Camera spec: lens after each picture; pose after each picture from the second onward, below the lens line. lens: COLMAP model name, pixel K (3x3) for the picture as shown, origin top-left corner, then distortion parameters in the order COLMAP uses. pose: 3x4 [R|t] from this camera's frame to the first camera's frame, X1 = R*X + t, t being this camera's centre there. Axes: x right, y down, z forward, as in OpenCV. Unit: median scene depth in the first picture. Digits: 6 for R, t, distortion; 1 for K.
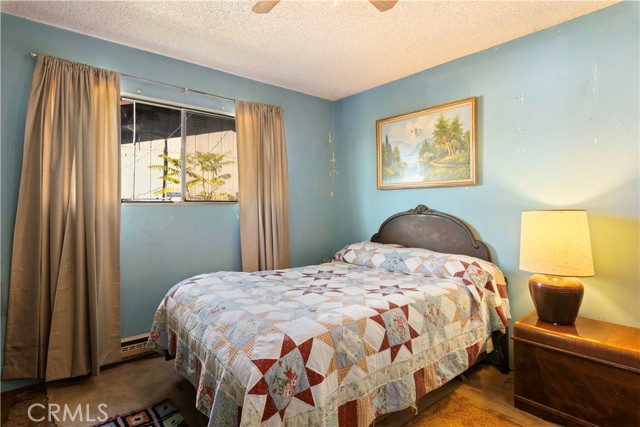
lens RADIAL K [[348.0, 0, 319.8], [0, 348.0, 207.5], [0, 0, 1]] dist [0.001043, 0.000294]
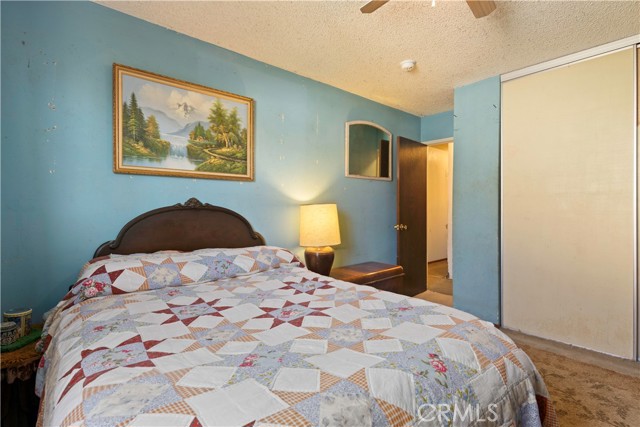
lens RADIAL K [[311.0, 0, 320.0], [0, 311.0, 213.5], [0, 0, 1]] dist [-0.000639, 0.000017]
pose [[-0.027739, -0.026124, 0.999274, -0.491913], [0.000268, 0.999658, 0.026142, 0.010775], [-0.999615, 0.000993, -0.027723, 0.750944]]
